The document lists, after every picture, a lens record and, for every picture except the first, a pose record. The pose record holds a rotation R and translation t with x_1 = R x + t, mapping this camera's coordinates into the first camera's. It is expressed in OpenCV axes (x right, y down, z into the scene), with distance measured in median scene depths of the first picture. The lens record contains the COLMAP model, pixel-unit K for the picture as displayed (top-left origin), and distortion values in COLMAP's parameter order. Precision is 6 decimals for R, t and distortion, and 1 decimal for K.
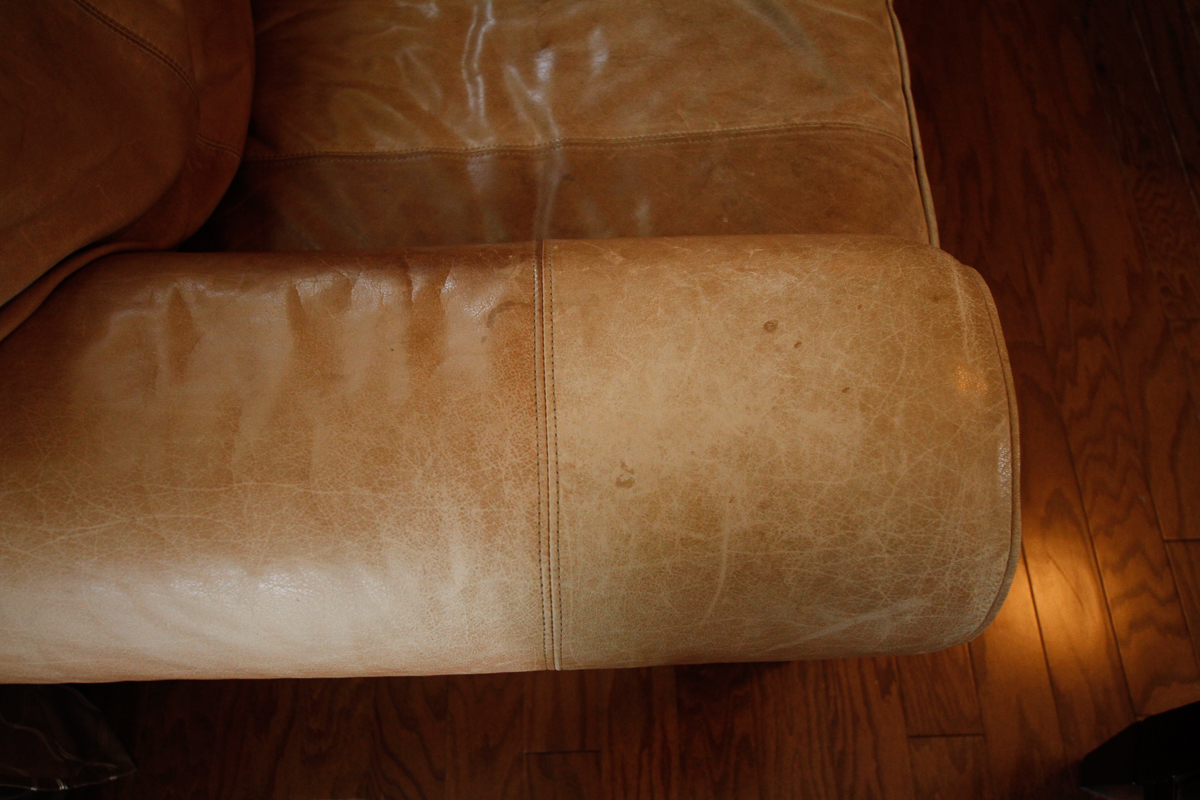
lens RADIAL K [[1043.5, 0, 600.7], [0, 1043.5, 400.0], [0, 0, 1]] dist [-0.011320, 0.042640]
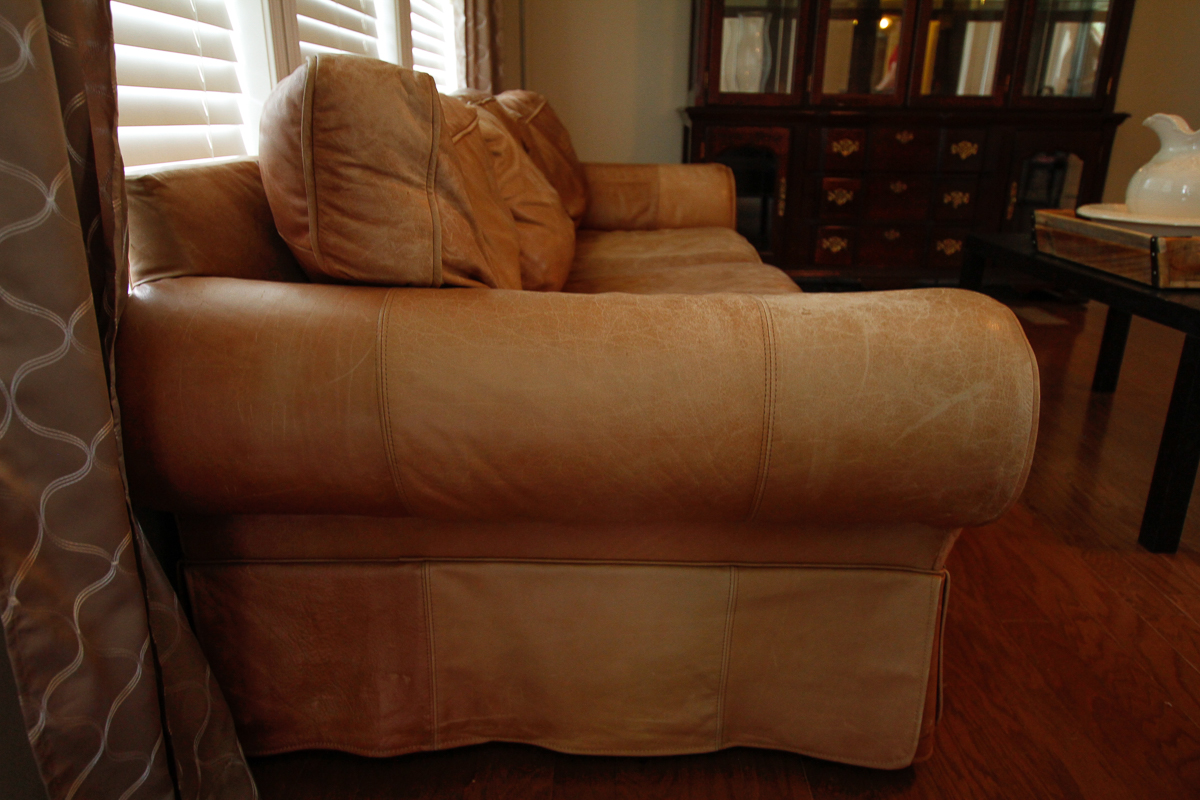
lens RADIAL K [[880.8, 0, 598.6], [0, 880.8, 400.8], [0, 0, 1]] dist [0.006272, 0.003518]
pose [[0.999270, 0.027279, -0.026741, -0.296847], [-0.038195, 0.701944, -0.711208, 1.304301], [-0.000630, 0.711710, 0.702473, 0.011987]]
